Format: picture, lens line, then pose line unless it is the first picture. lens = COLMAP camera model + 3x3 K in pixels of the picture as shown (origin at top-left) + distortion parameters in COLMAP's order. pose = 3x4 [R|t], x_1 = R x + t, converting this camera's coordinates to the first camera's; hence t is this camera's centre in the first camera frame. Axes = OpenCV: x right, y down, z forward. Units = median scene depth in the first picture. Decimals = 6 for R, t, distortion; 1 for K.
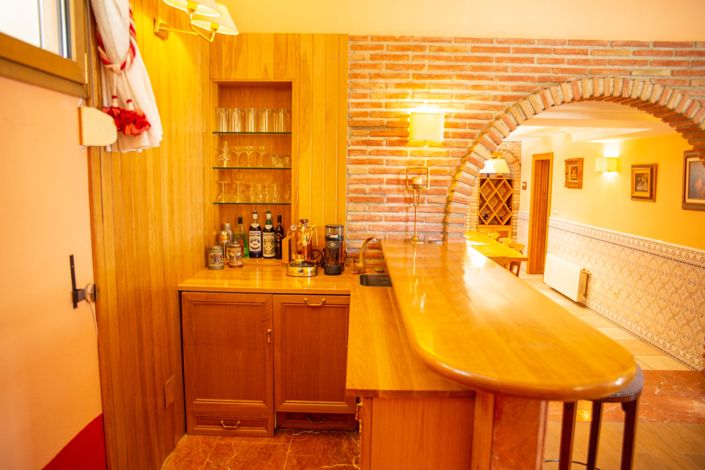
lens RADIAL K [[492.1, 0, 352.5], [0, 492.1, 235.0], [0, 0, 1]] dist [-0.138518, 0.115559]
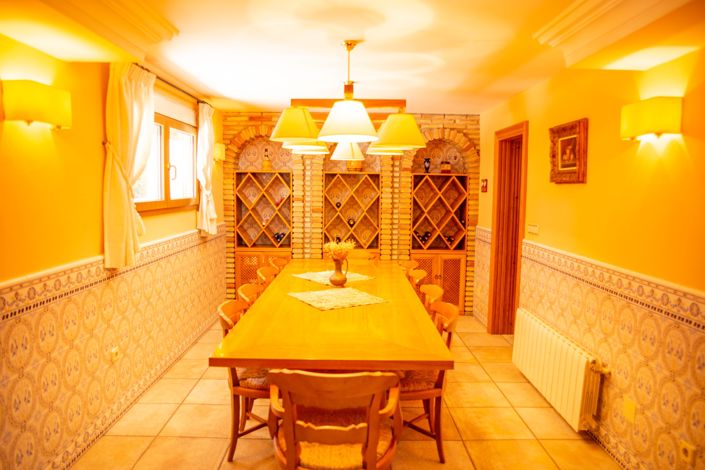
lens RADIAL K [[492.1, 0, 352.5], [0, 492.1, 235.0], [0, 0, 1]] dist [-0.138518, 0.115559]
pose [[0.999692, -0.002491, 0.024711, 0.181256], [0.003112, 0.999680, -0.025122, -0.025961], [-0.024641, 0.025191, 0.999379, 0.409910]]
